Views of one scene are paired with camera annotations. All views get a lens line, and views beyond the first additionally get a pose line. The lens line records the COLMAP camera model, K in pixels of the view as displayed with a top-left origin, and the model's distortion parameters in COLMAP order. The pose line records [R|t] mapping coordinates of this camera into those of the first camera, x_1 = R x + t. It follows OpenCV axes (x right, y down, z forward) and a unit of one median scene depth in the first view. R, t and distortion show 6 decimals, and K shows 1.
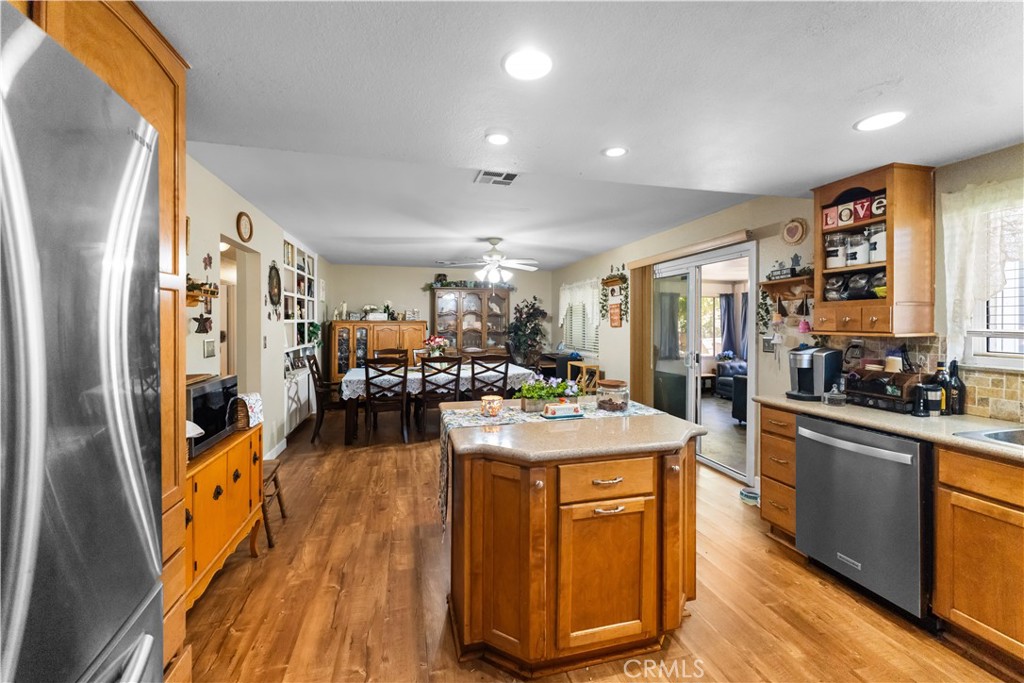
lens RADIAL K [[414.6, 0, 512.8], [0, 414.6, 323.7], [0, 0, 1]] dist [-0.000657, -0.000414]
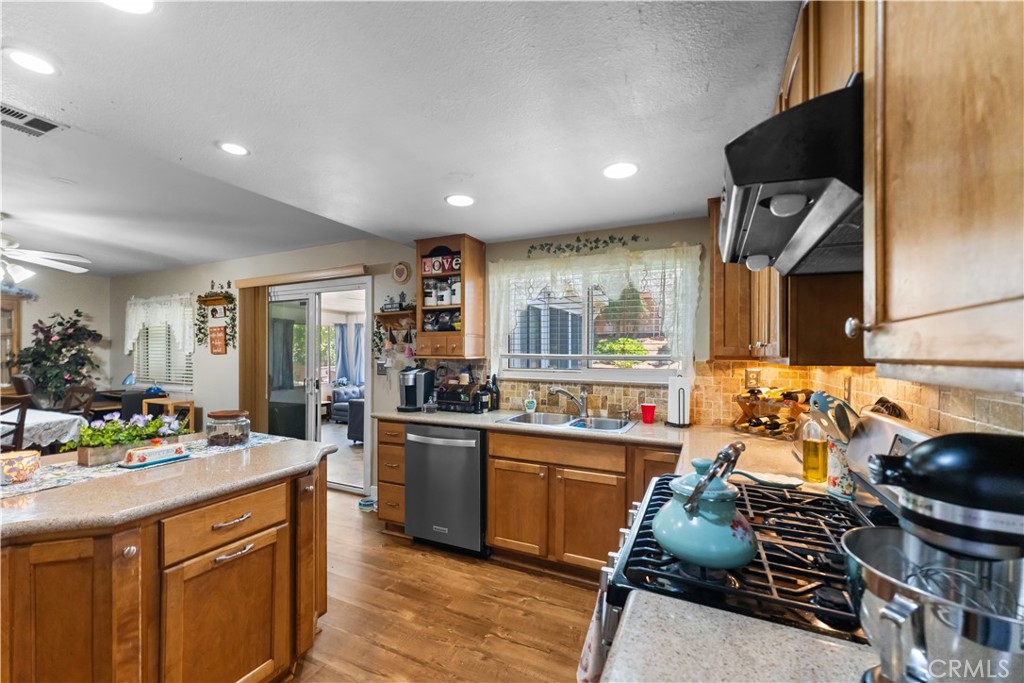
lens RADIAL K [[415.9, 0, 508.7], [0, 415.9, 355.0], [0, 0, 1]] dist [0.000713, 0.000008]
pose [[0.645116, 0.003300, 0.764078, -0.046796], [-0.005372, 0.999986, 0.000217, 0.016579], [-0.764066, -0.004245, 0.645124, -0.010104]]
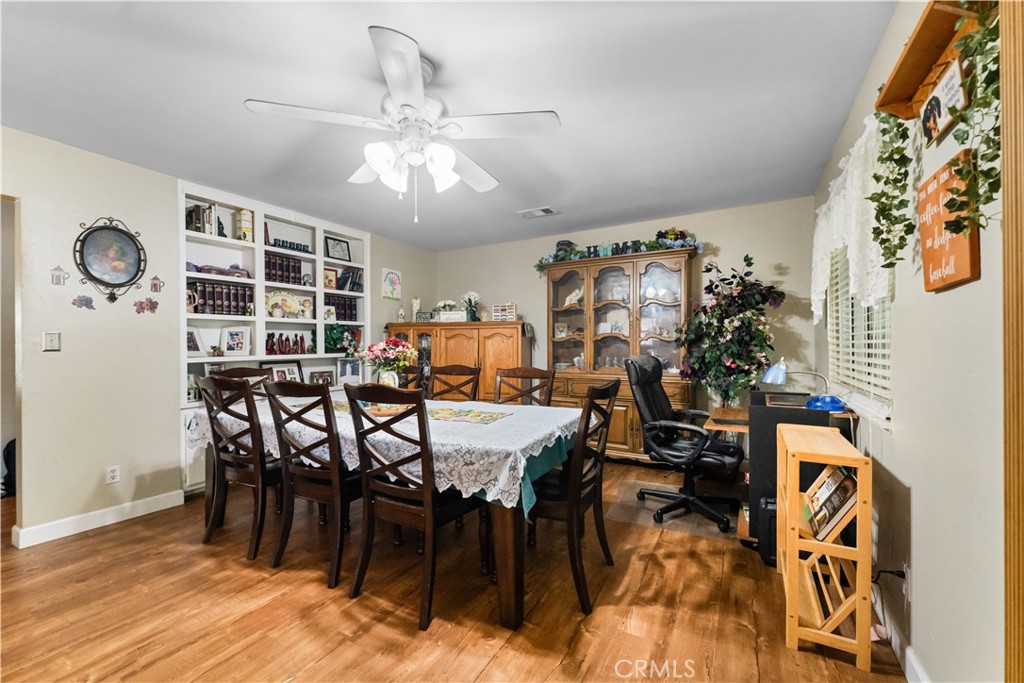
lens RADIAL K [[414.0, 0, 512.0], [0, 414.0, 341.5], [0, 0, 1]] dist [0.000054, -0.000042]
pose [[0.719180, -0.007724, -0.694781, 0.570492], [0.000237, 0.999941, -0.010871, 0.087796], [0.694824, 0.007654, 0.719139, 1.726907]]
